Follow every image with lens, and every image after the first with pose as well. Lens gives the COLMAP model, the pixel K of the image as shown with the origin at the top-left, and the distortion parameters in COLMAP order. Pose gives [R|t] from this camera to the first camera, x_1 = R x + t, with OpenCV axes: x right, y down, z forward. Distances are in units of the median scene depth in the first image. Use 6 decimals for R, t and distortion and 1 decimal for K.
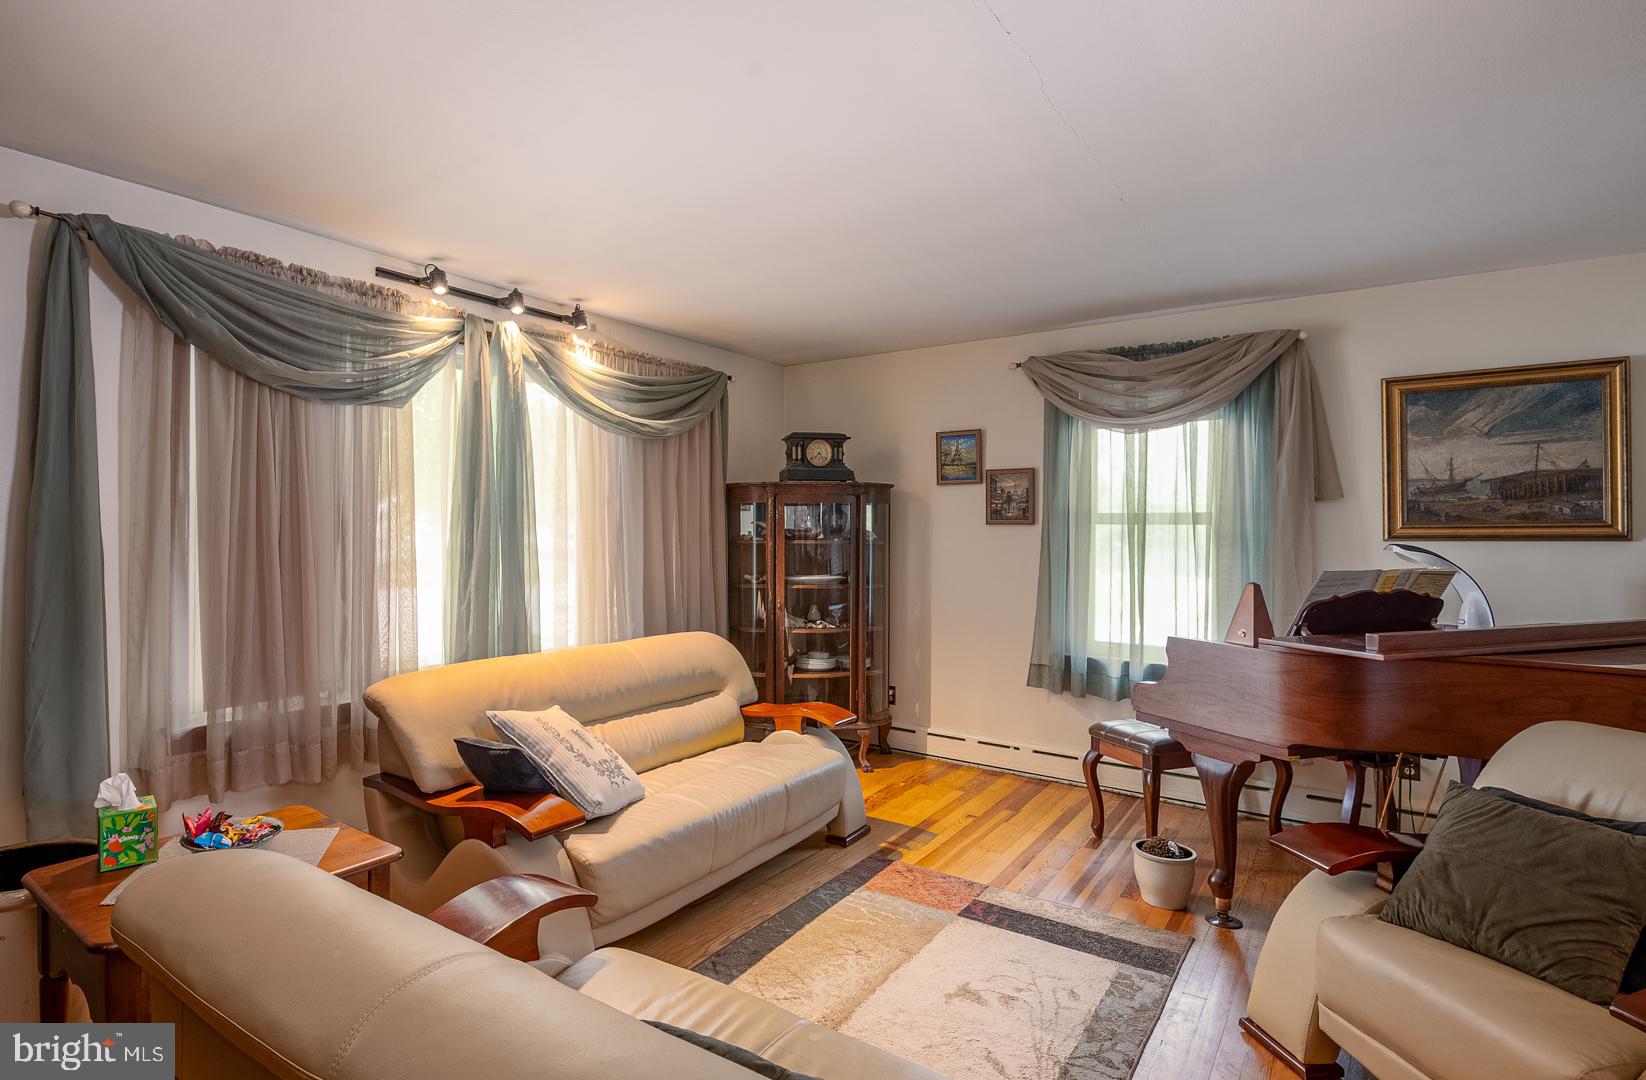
lens RADIAL K [[893.5, 0, 820.4], [0, 893.5, 533.8], [0, 0, 1]] dist [-0.000001, -0.000201]
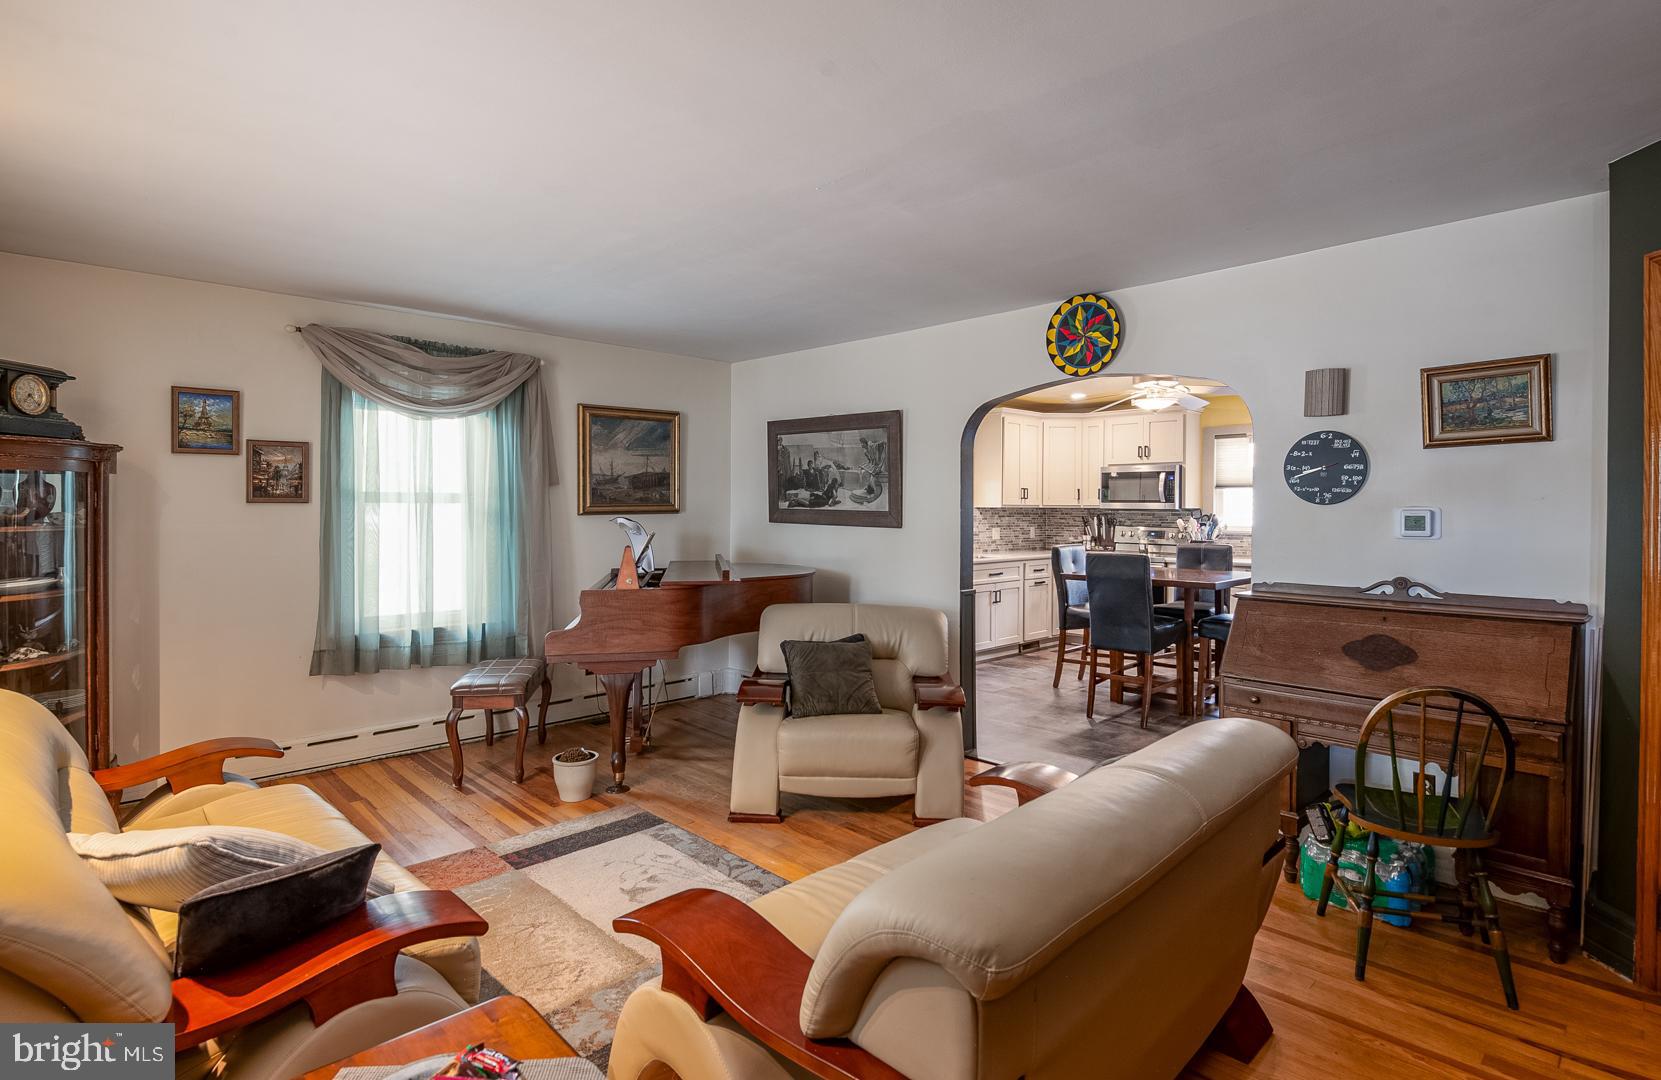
lens RADIAL K [[808.8, 0, 825.5], [0, 808.8, 526.3], [0, 0, 1]] dist [-0.001094, -0.000593]
pose [[0.162004, -0.028471, 0.986379, -0.601037], [0.001530, 0.999590, 0.028601, -0.011314], [-0.986789, -0.003124, 0.161981, 0.390577]]
